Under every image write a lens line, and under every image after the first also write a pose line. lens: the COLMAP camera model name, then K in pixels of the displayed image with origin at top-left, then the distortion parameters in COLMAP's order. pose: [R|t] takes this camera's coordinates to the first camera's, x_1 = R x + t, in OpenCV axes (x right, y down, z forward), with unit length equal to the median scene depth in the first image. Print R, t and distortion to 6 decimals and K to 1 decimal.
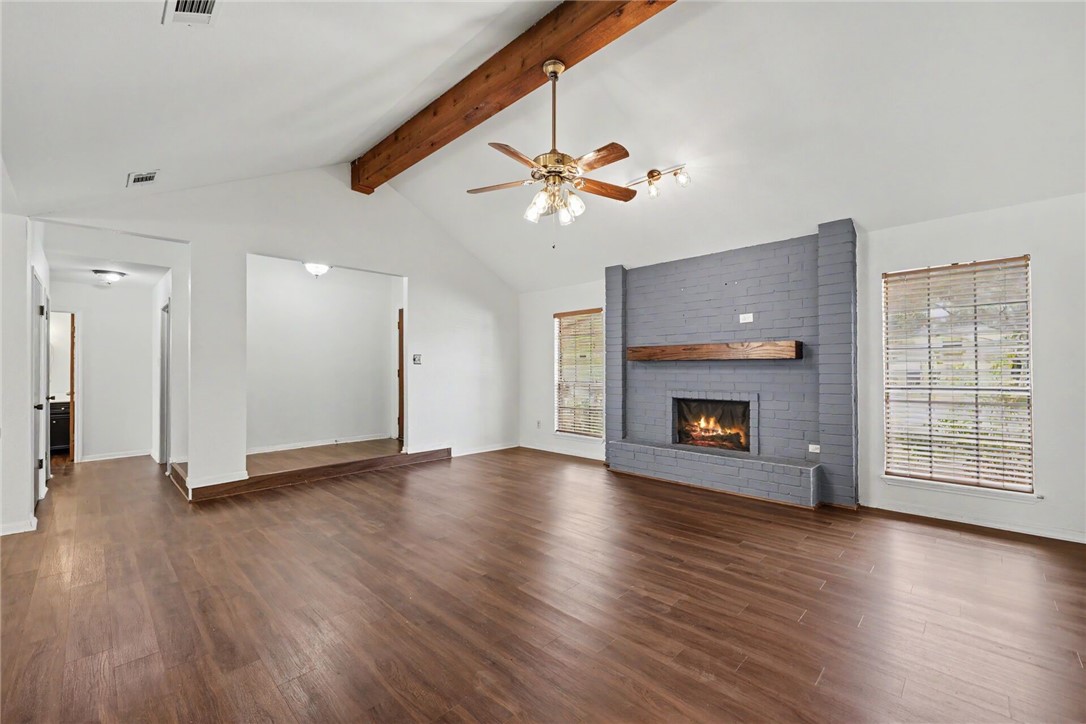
lens RADIAL K [[448.4, 0, 556.4], [0, 448.4, 364.6], [0, 0, 1]] dist [-0.001054, 0.002198]
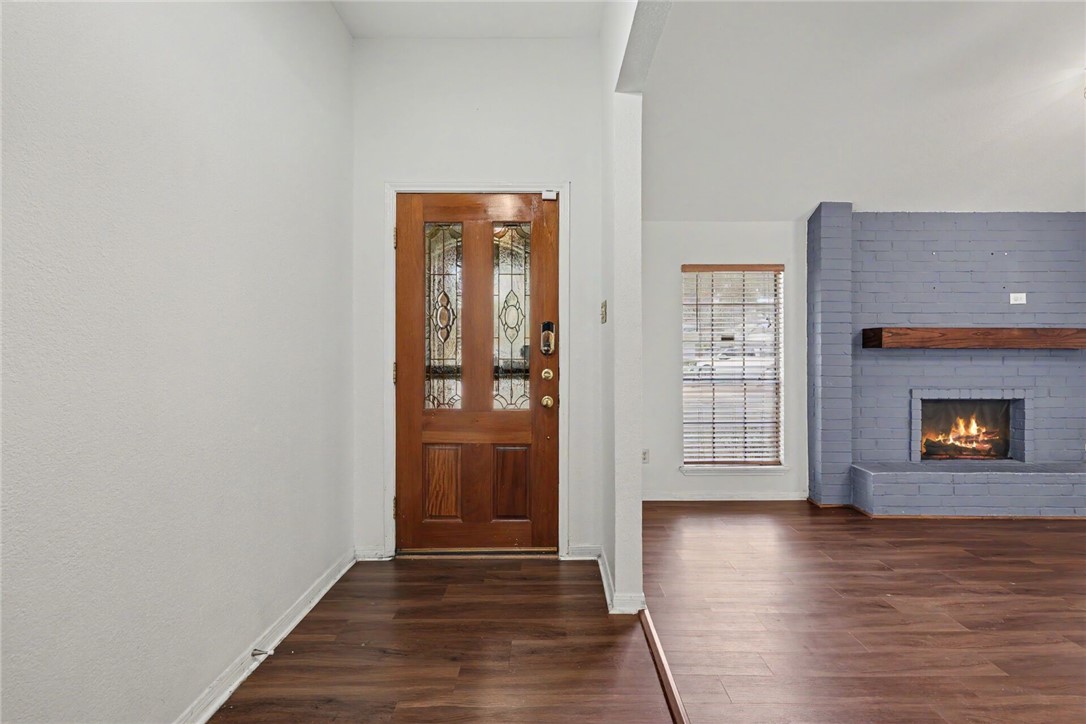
lens RADIAL K [[448.4, 0, 555.6], [0, 448.4, 351.4], [0, 0, 1]] dist [-0.001054, 0.002198]
pose [[0.725505, 0.006734, 0.688183, -0.758472], [-0.008909, 0.999960, -0.000393, 0.001796], [-0.688159, -0.005846, 0.725537, 0.979243]]
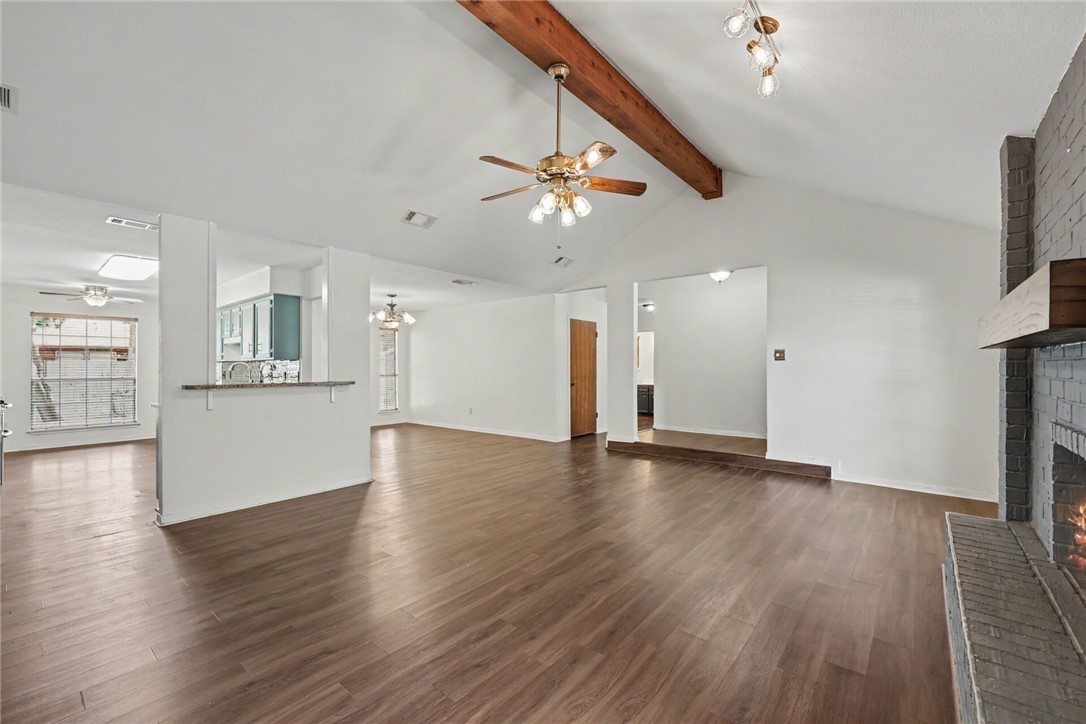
lens RADIAL K [[448.4, 0, 540.0], [0, 448.4, 367.6], [0, 0, 1]] dist [-0.001054, 0.002198]
pose [[0.057958, 0.006214, -0.998300, 0.682005], [0.008133, 0.999945, 0.006697, 0.004494], [0.998286, -0.008507, 0.057905, 0.601021]]
